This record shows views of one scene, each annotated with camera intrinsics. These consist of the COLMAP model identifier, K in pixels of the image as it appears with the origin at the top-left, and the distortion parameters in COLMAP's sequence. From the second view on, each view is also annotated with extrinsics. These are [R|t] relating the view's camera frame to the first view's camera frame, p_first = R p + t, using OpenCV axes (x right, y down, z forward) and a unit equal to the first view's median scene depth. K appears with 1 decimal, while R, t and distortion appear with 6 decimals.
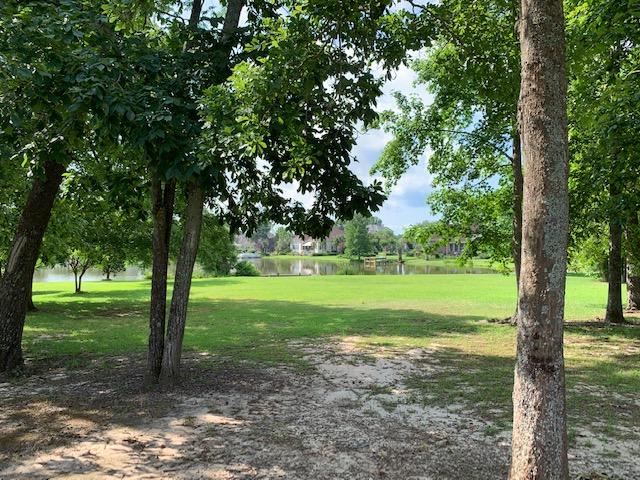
lens RADIAL K [[479.8, 0, 320.7], [0, 479.8, 232.4], [0, 0, 1]] dist [0.107669, -0.261127]
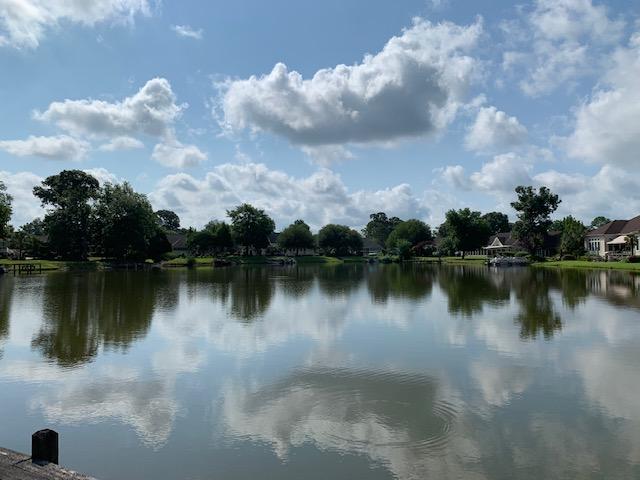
lens RADIAL K [[480.1, 0, 307.1], [0, 480.1, 230.0], [0, 0, 1]] dist [0.004350, -0.076308]
pose [[0.816730, -0.022973, -0.576562, -0.005038], [0.011897, 0.999665, -0.022978, 0.022273], [0.576897, 0.011907, 0.816730, 0.382630]]
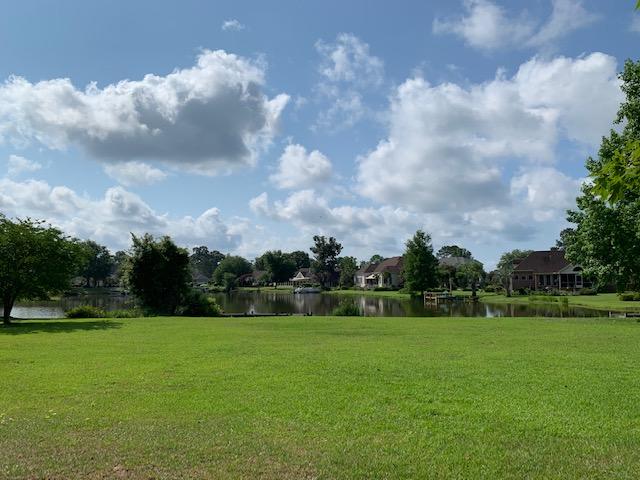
lens RADIAL K [[479.8, 0, 320.7], [0, 479.8, 232.4], [0, 0, 1]] dist [0.107669, -0.261127]
pose [[0.980598, -0.014708, -0.195475, 0.057998], [0.000090, 0.997215, -0.074583, 0.009203], [0.196027, 0.073118, 0.977869, 0.133045]]
